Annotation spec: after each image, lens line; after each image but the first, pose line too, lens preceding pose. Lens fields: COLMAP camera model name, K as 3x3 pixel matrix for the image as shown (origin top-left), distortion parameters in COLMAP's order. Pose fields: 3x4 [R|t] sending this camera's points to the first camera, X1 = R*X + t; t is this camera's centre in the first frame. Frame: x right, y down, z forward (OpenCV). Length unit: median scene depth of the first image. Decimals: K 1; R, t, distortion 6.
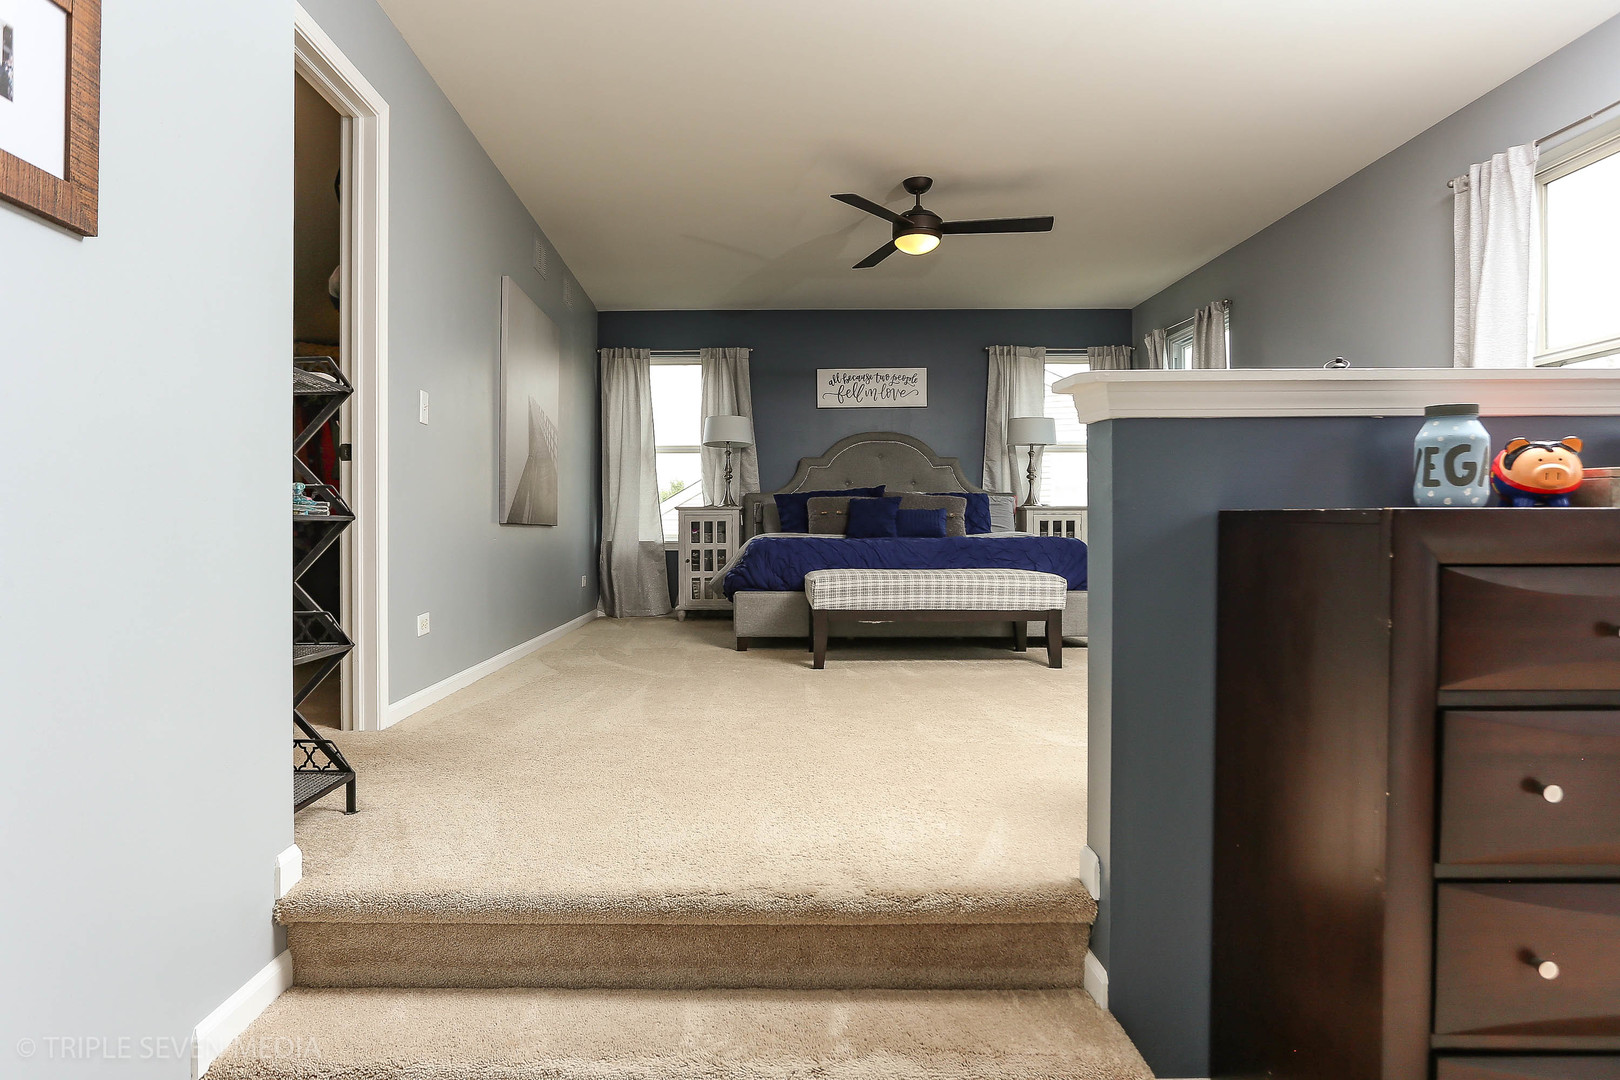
lens RADIAL K [[1006.2, 0, 804.7], [0, 1006.2, 542.7], [0, 0, 1]] dist [-0.053474, 0.000172]
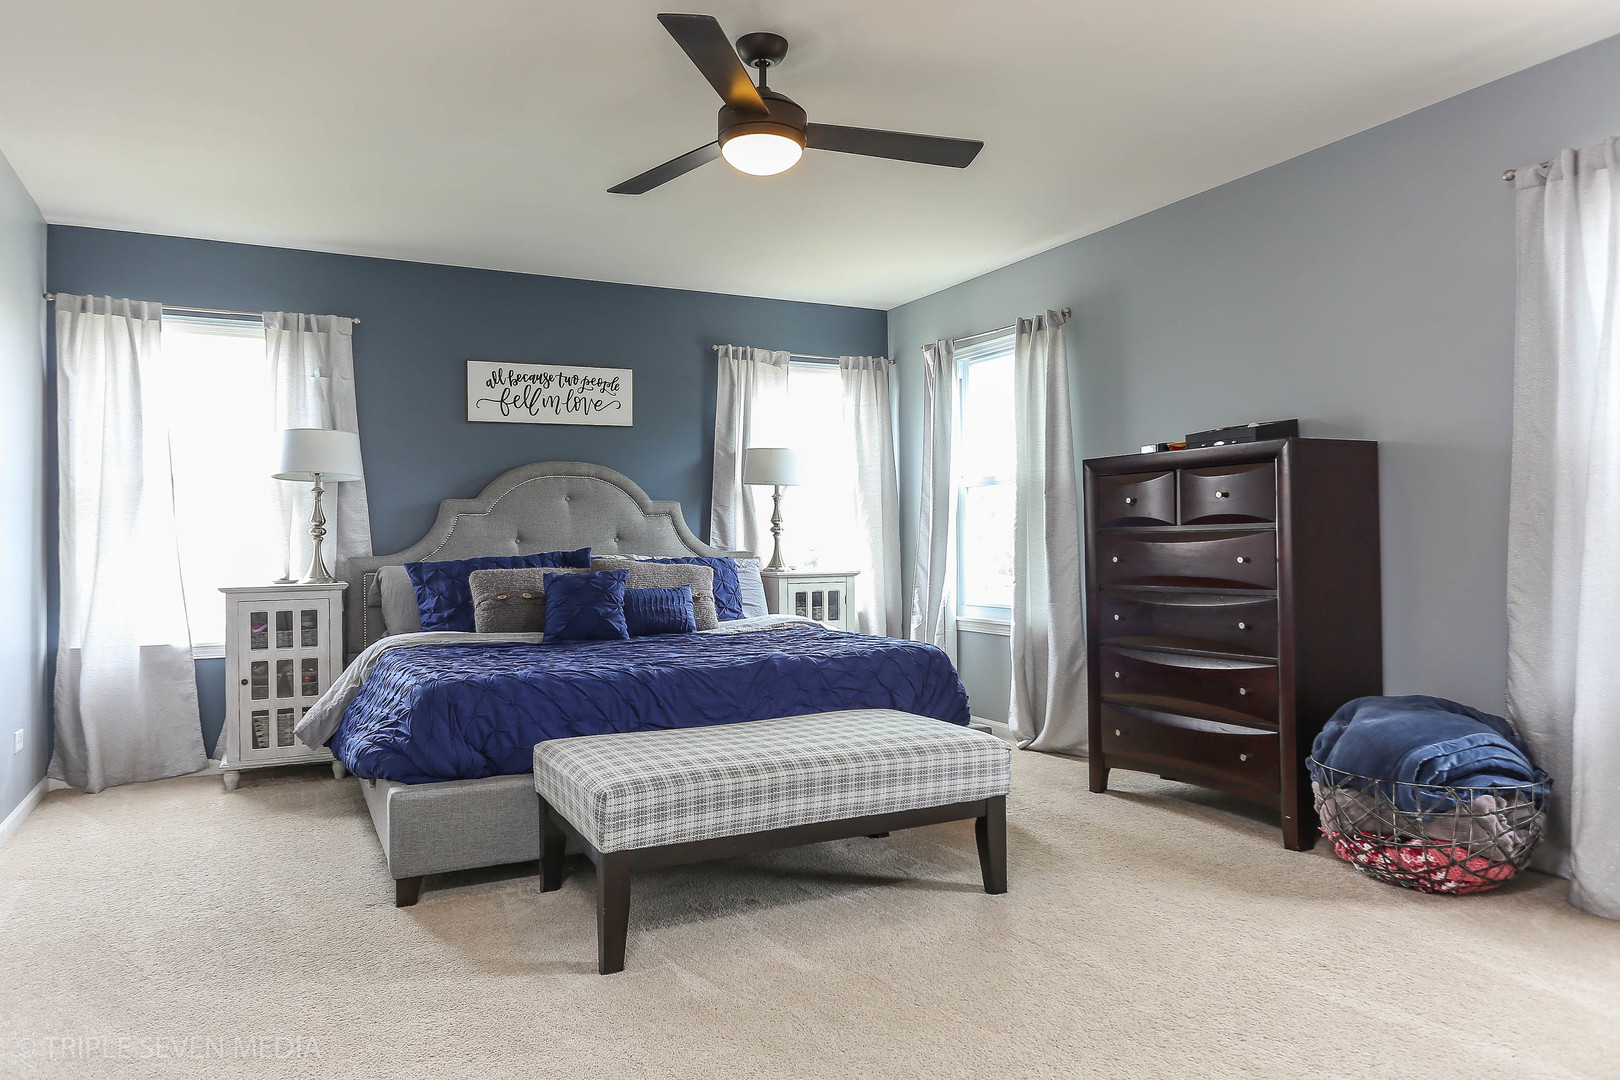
lens RADIAL K [[1038.1, 0, 811.5], [0, 1038.1, 543.2], [0, 0, 1]] dist [-0.001250, 0.001053]
pose [[0.901573, -0.004639, 0.432601, -0.078869], [0.006222, 0.999978, -0.002244, -0.056139], [-0.432581, 0.004715, 0.901583, 0.324854]]
